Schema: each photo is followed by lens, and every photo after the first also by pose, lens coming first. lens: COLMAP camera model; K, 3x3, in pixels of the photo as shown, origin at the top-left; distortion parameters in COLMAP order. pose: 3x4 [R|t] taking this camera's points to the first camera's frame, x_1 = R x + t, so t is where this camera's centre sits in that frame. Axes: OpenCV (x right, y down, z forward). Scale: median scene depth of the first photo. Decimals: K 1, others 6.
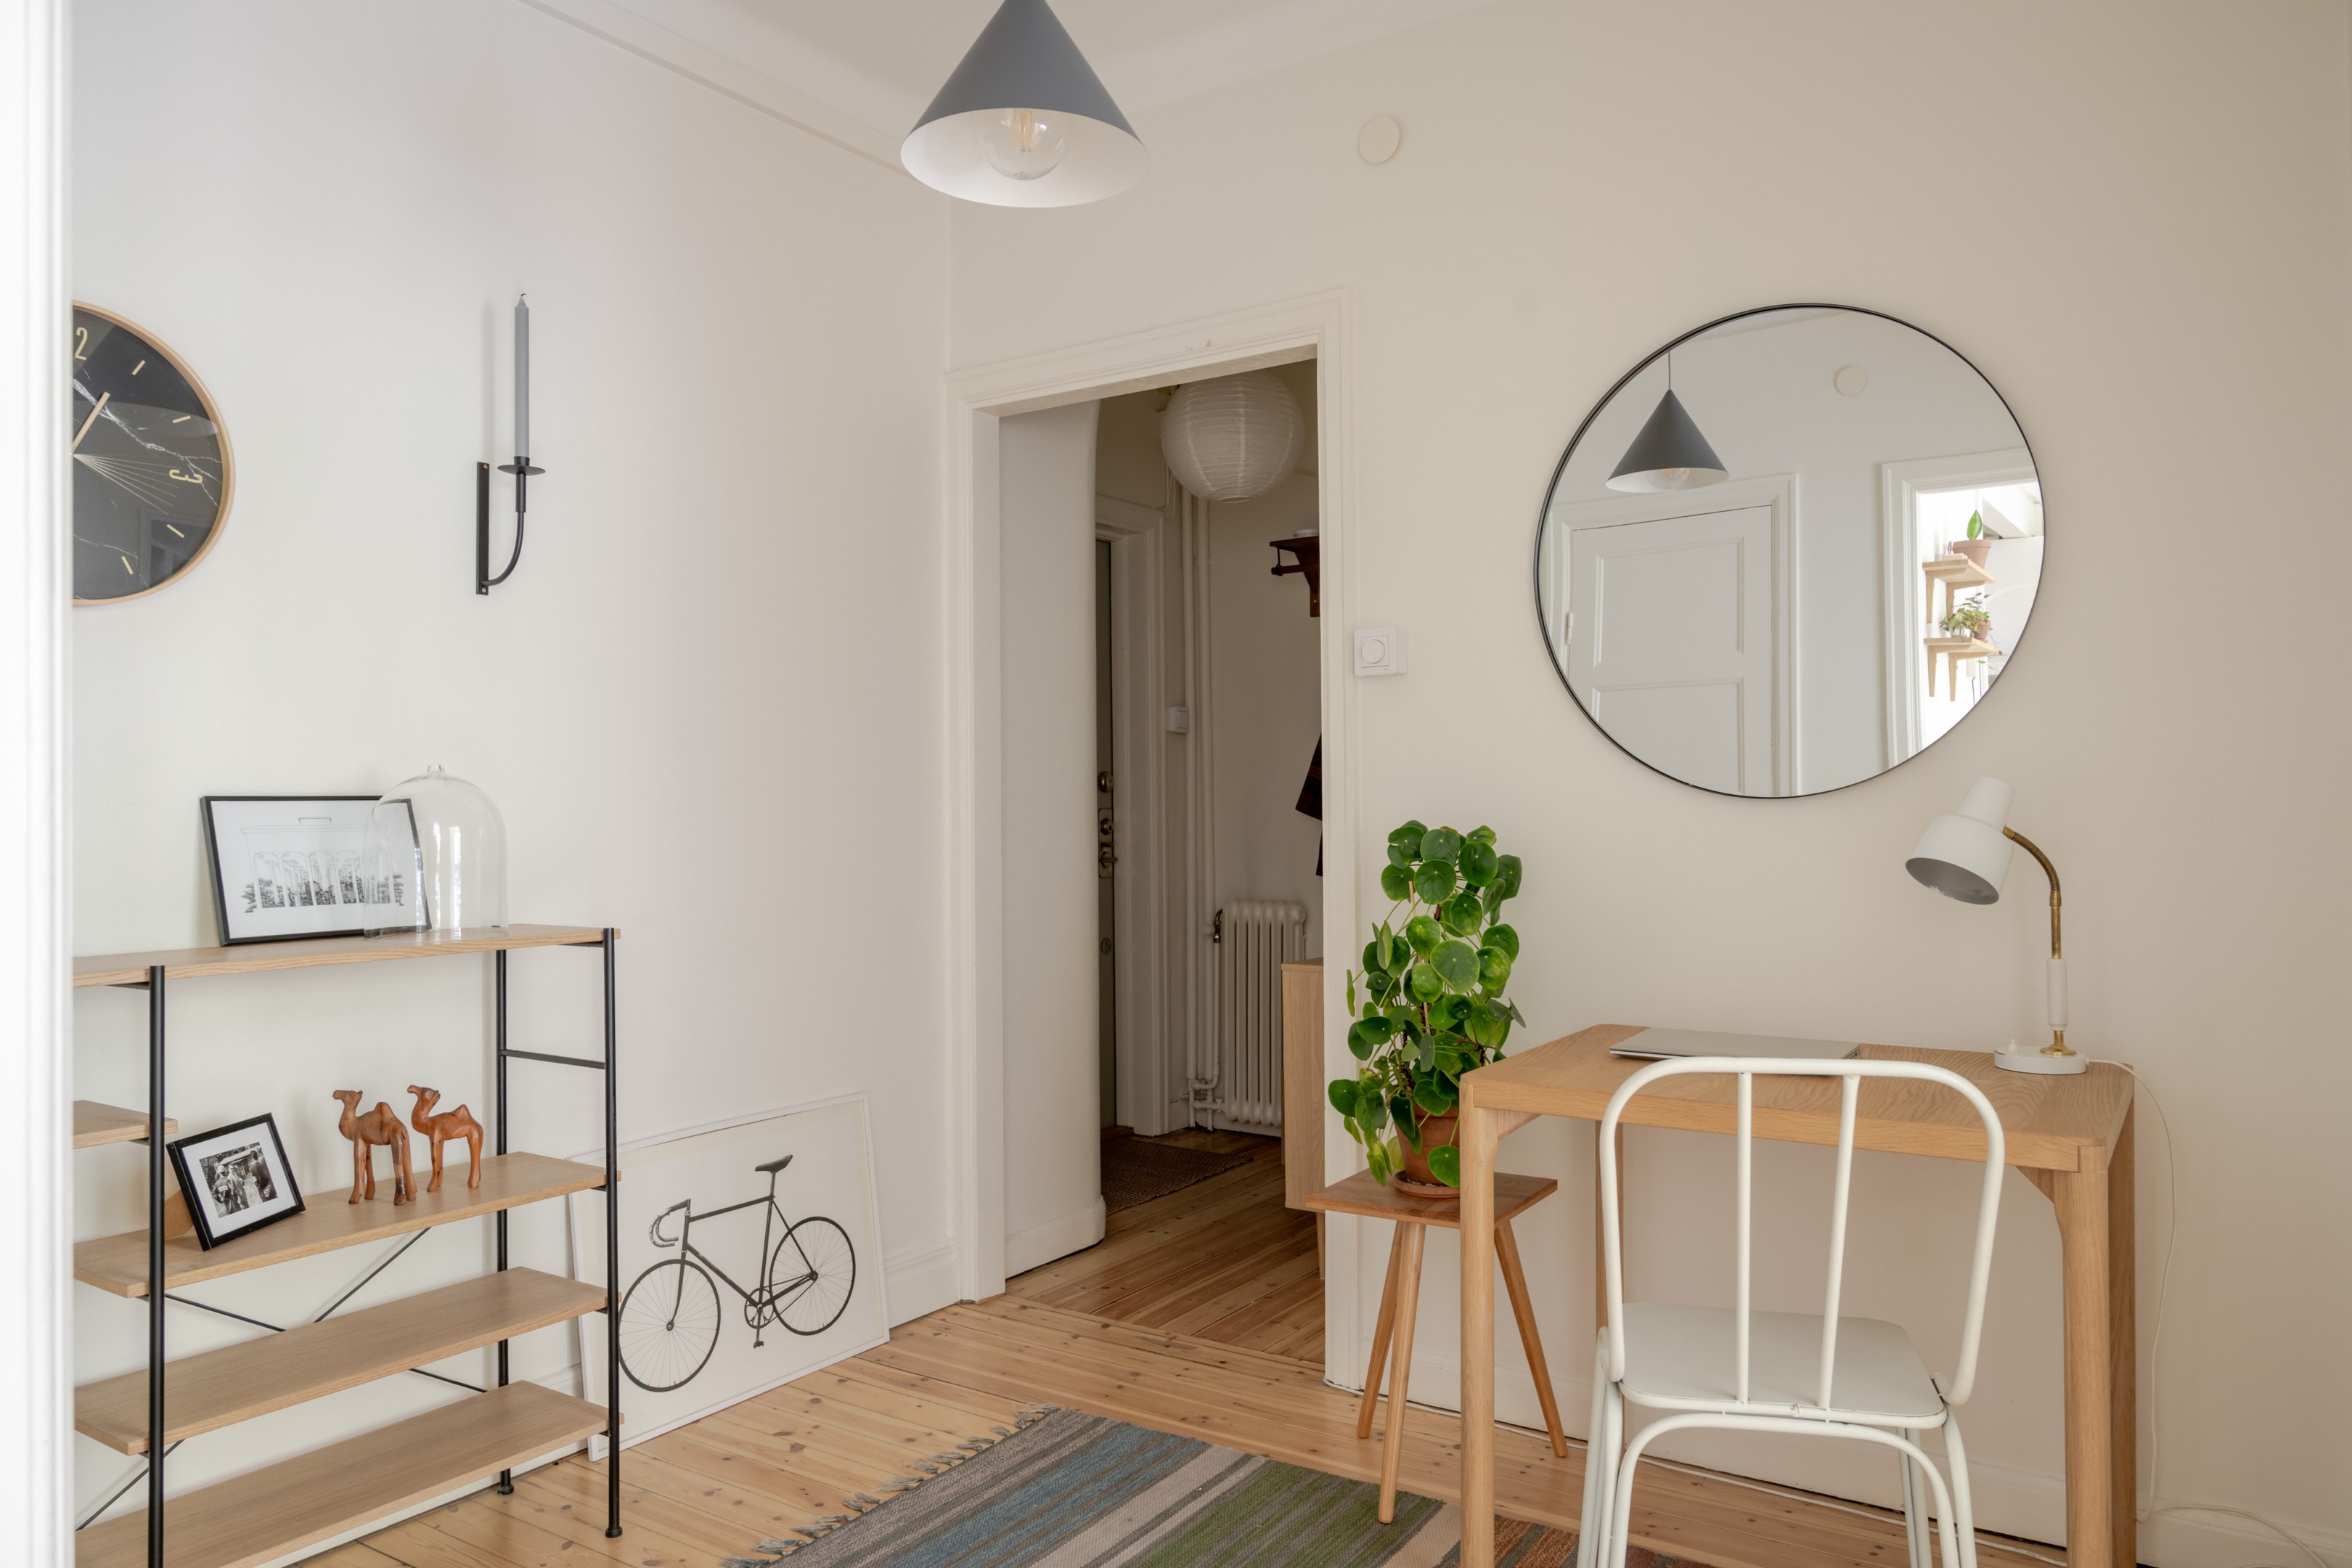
lens RADIAL K [[1588.5, 0, 1176.0], [0, 1588.5, 784.0], [0, 0, 1]] dist [-0.004110, -0.000290]
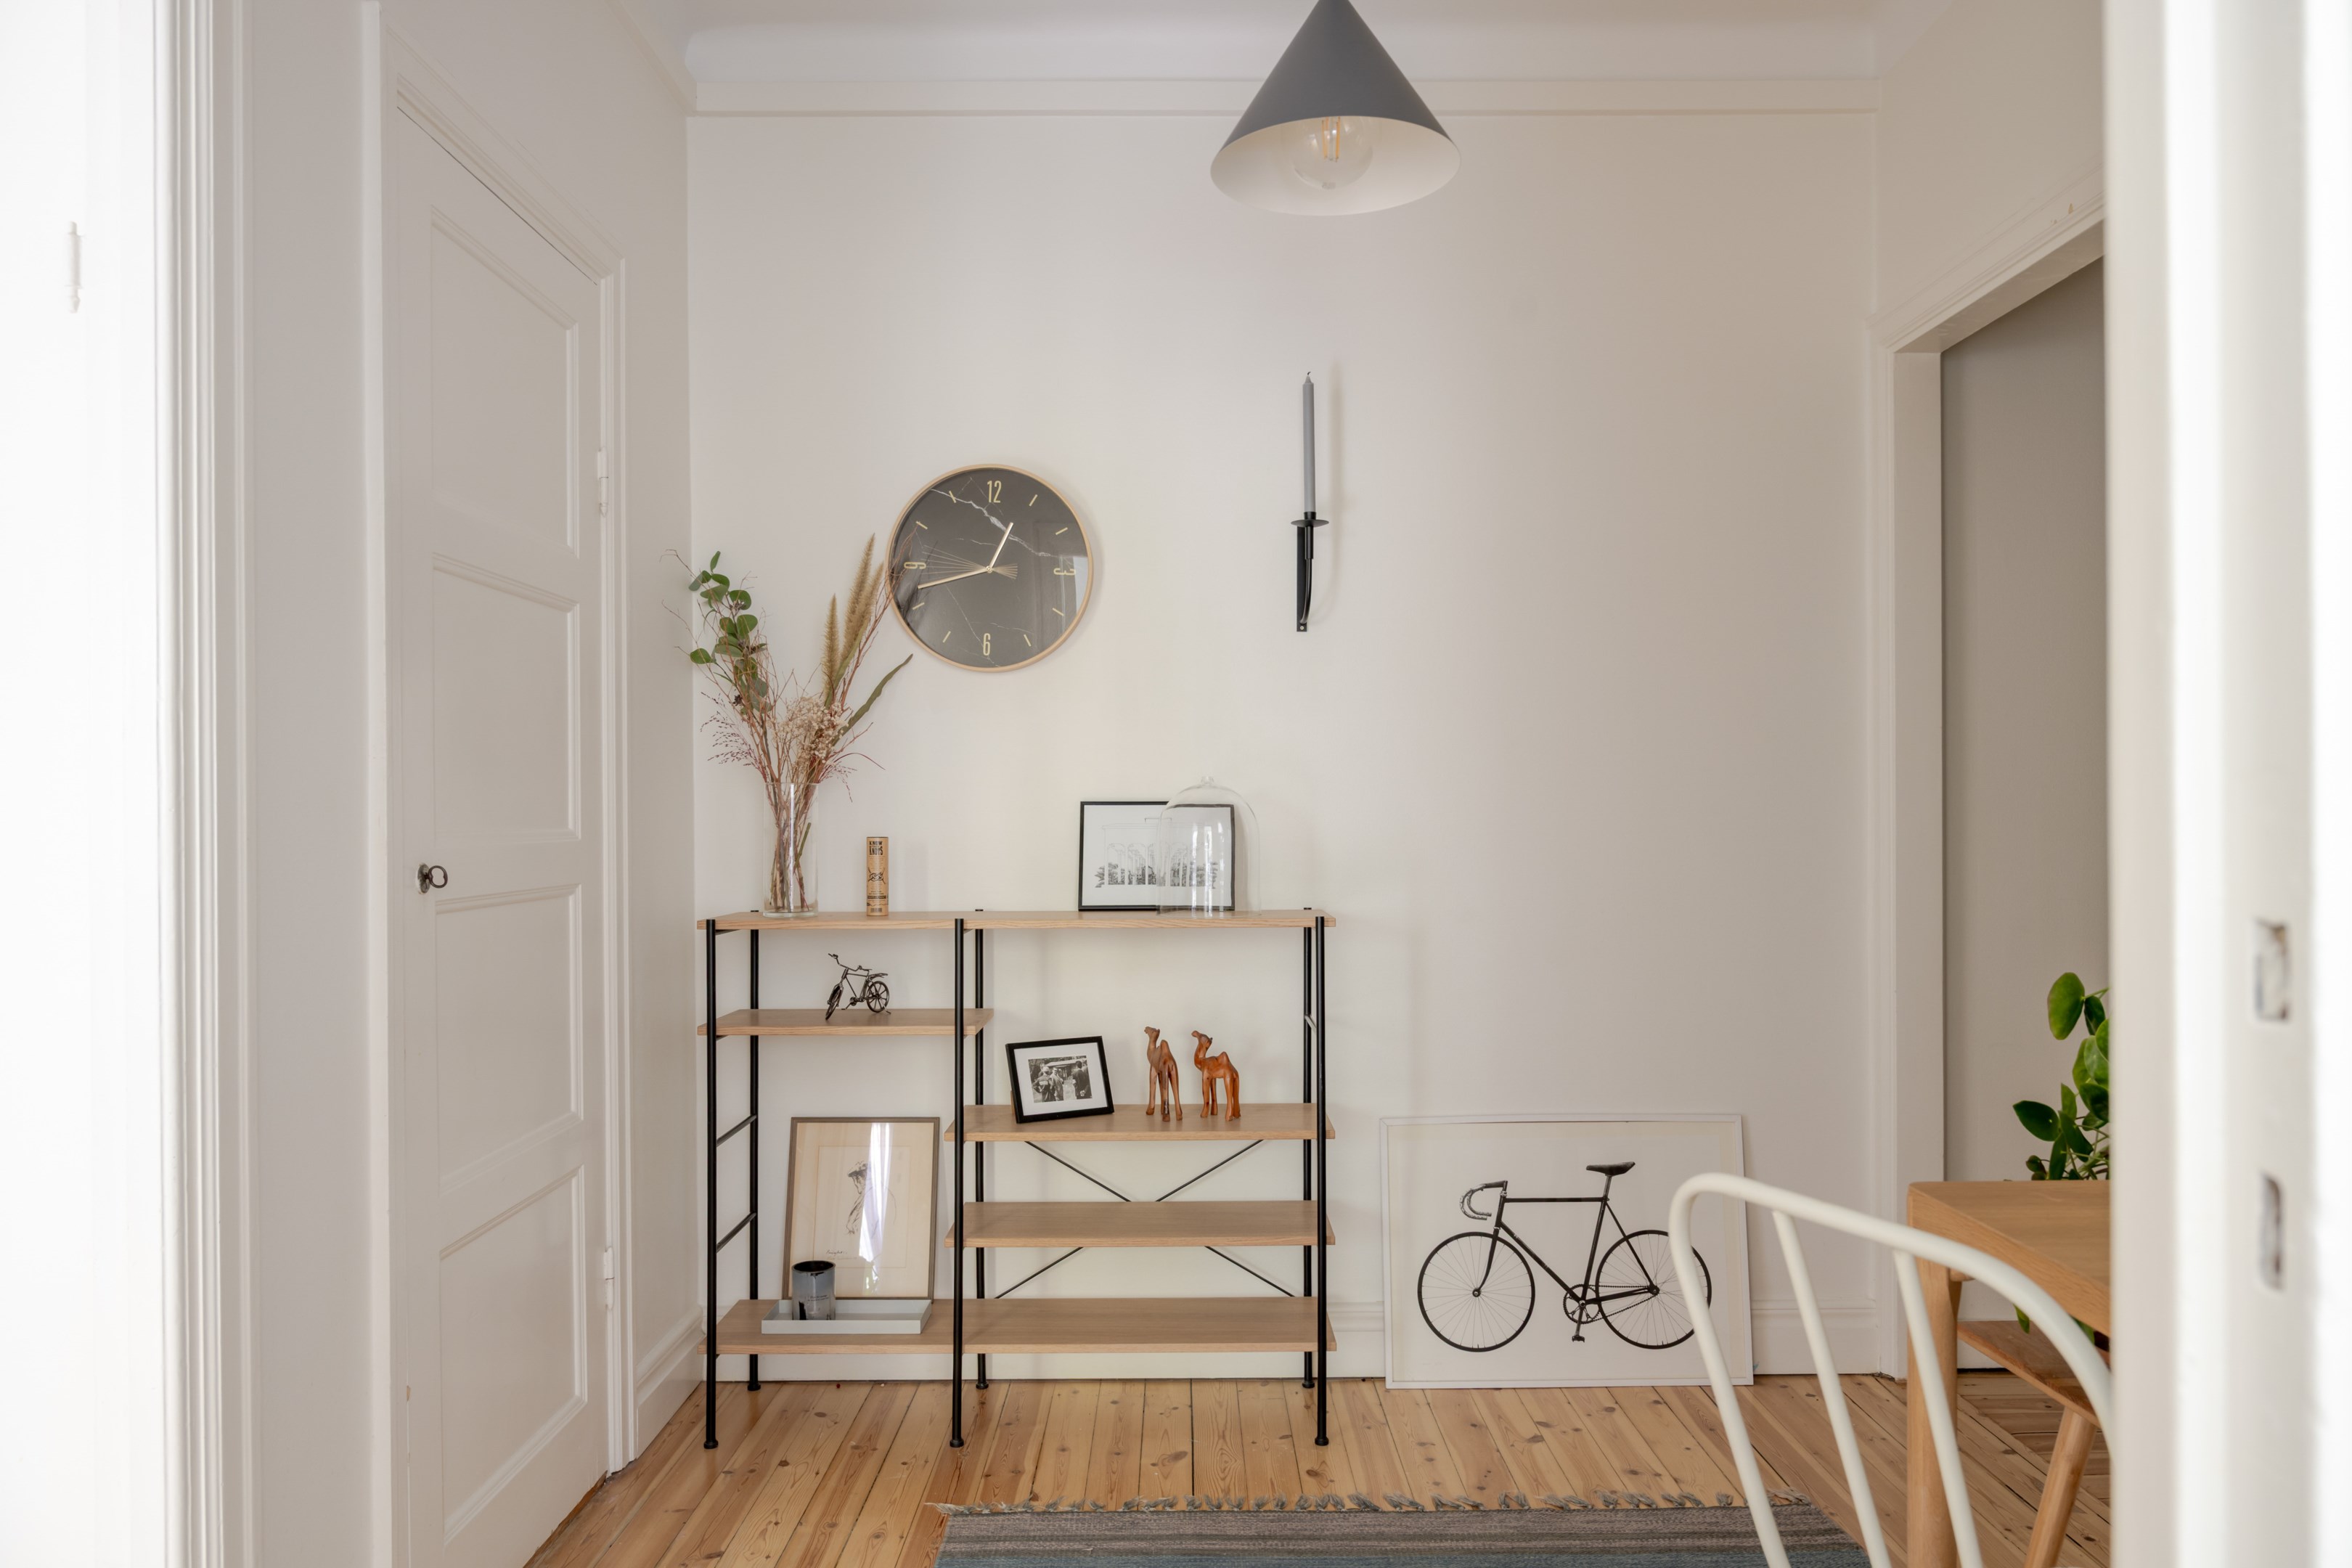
lens RADIAL K [[1578.7, 0, 1180.6], [0, 1578.7, 811.2], [0, 0, 1]] dist [-0.000839, -0.000852]
pose [[0.562184, 0.006369, -0.826988, 0.498547], [0.008715, 0.999869, 0.013625, -0.001792], [0.826966, -0.014868, 0.562055, 0.260741]]
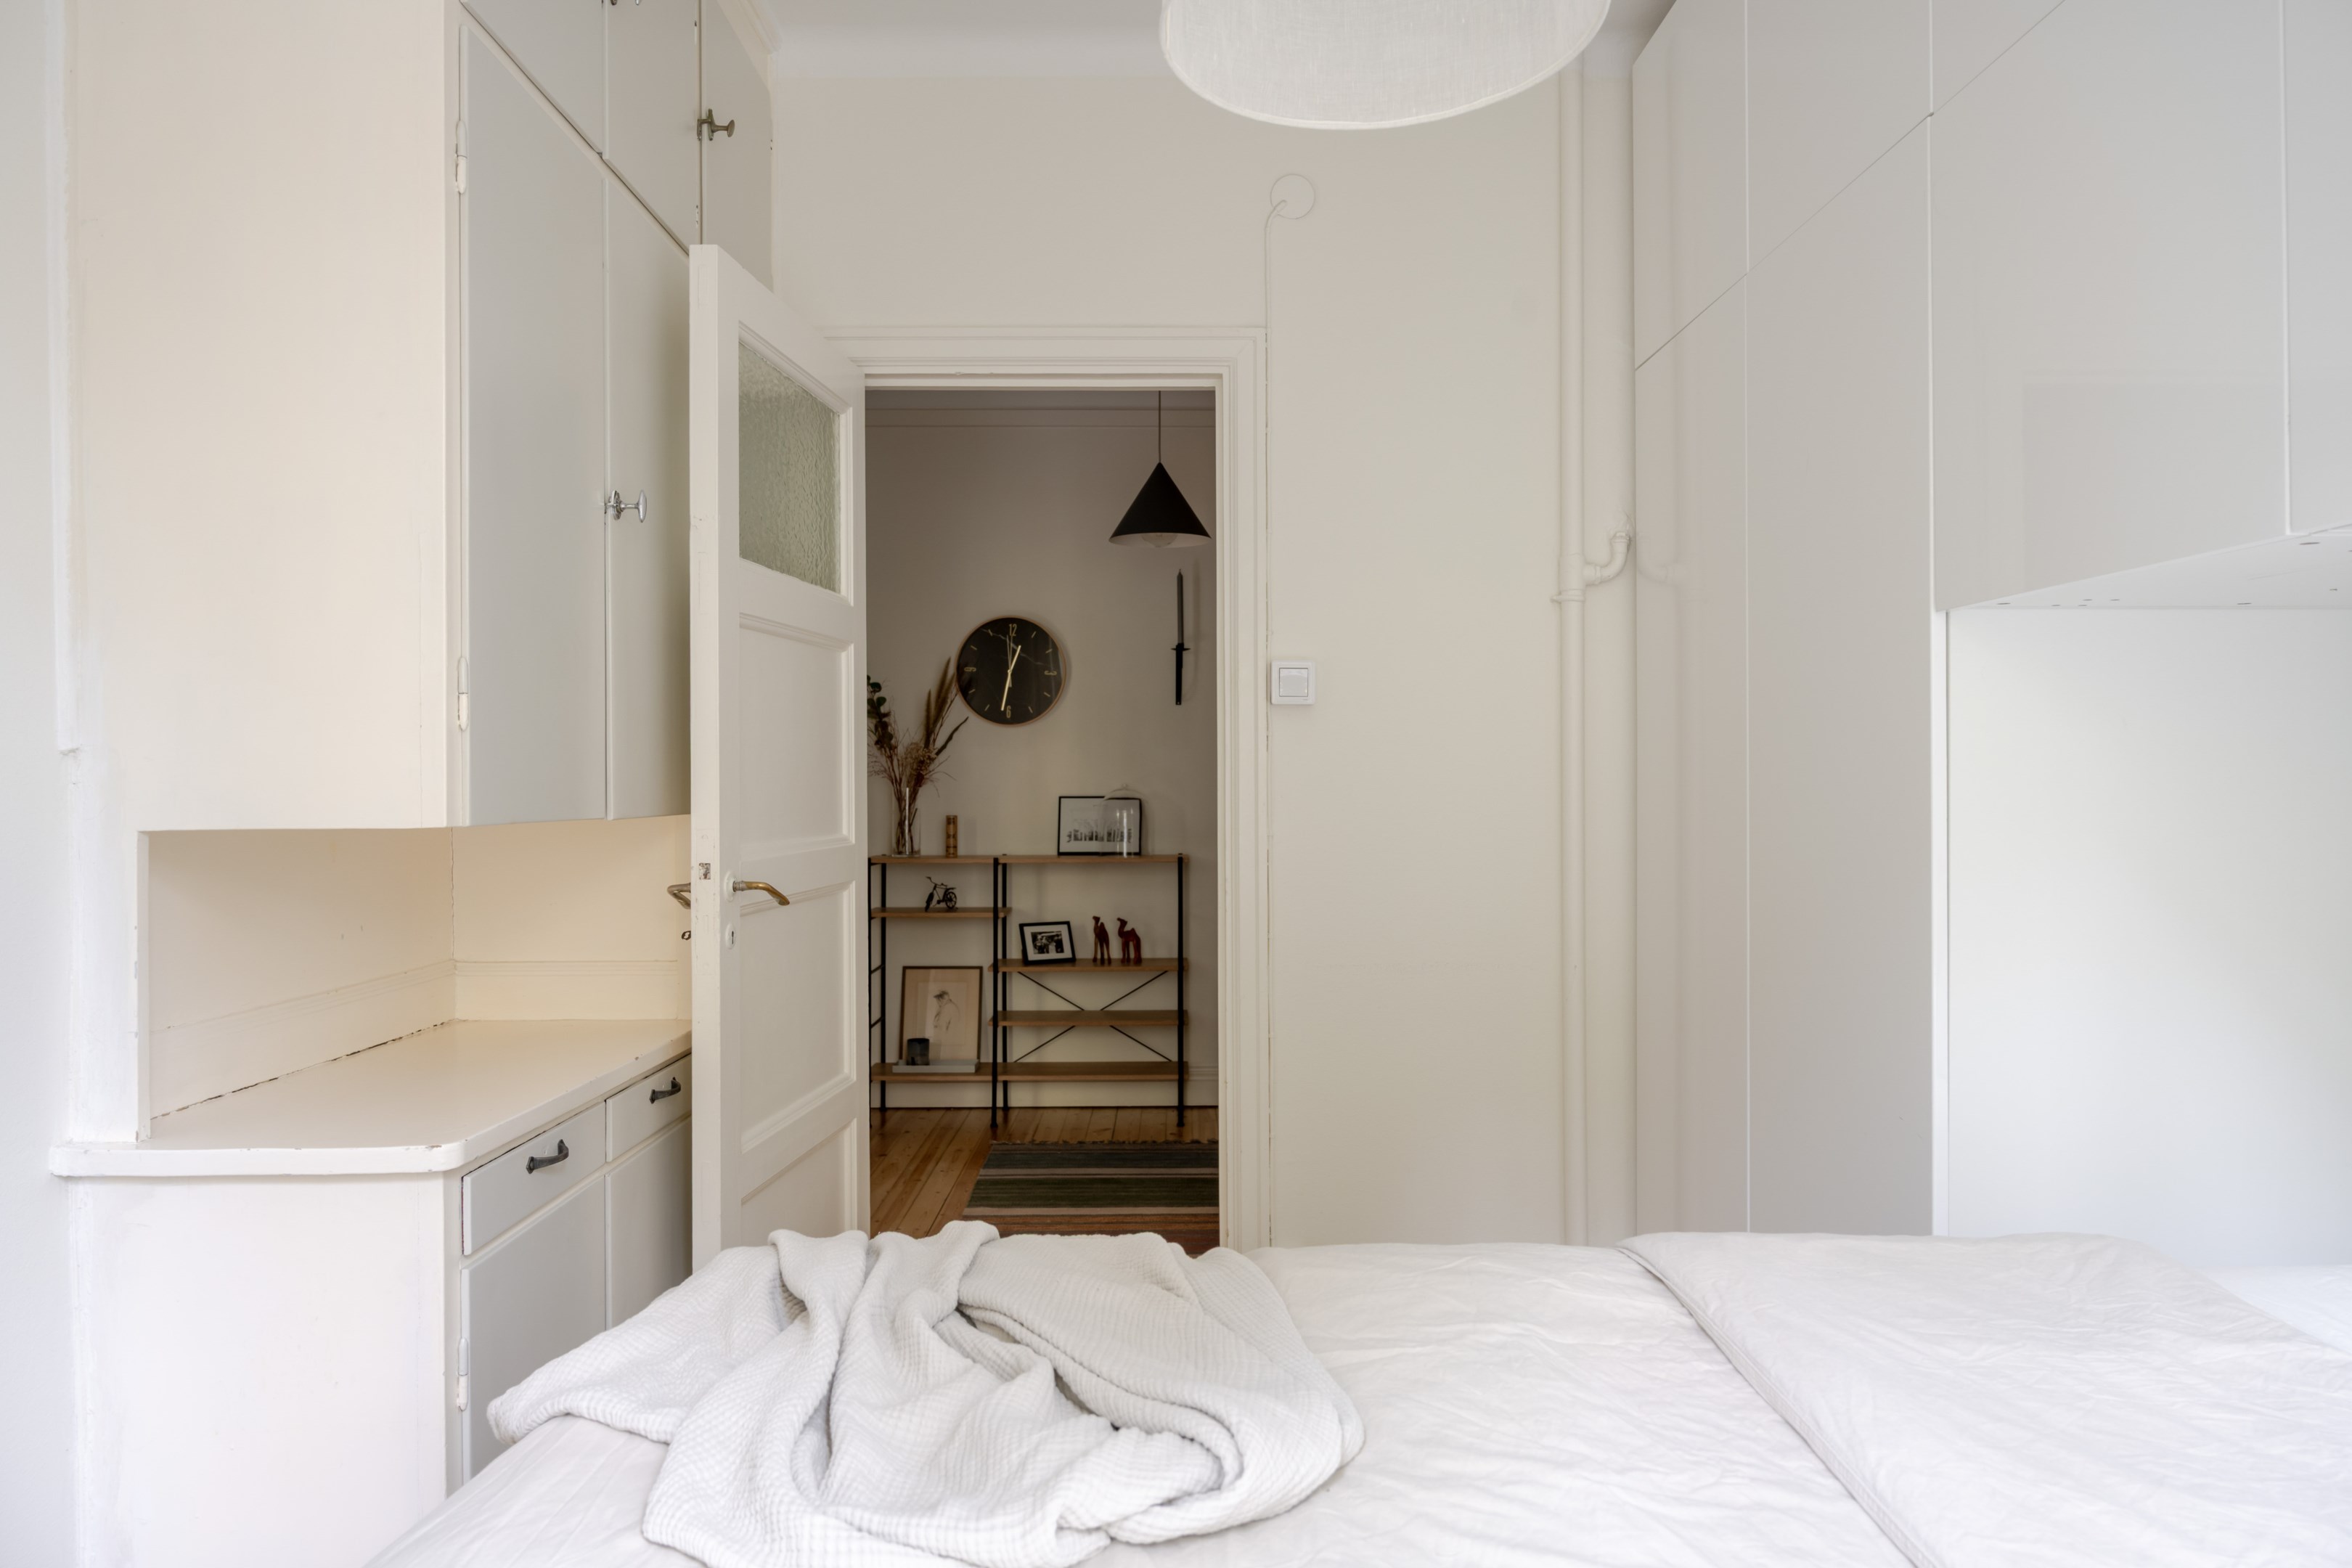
lens RADIAL K [[1588.5, 0, 1176.0], [0, 1588.5, 784.0], [0, 0, 1]] dist [-0.004110, -0.000290]
pose [[0.558917, 0.010108, -0.829162, 1.412317], [0.007168, 0.999829, 0.017021, -0.047552], [0.829193, -0.015457, 0.558749, -0.241844]]
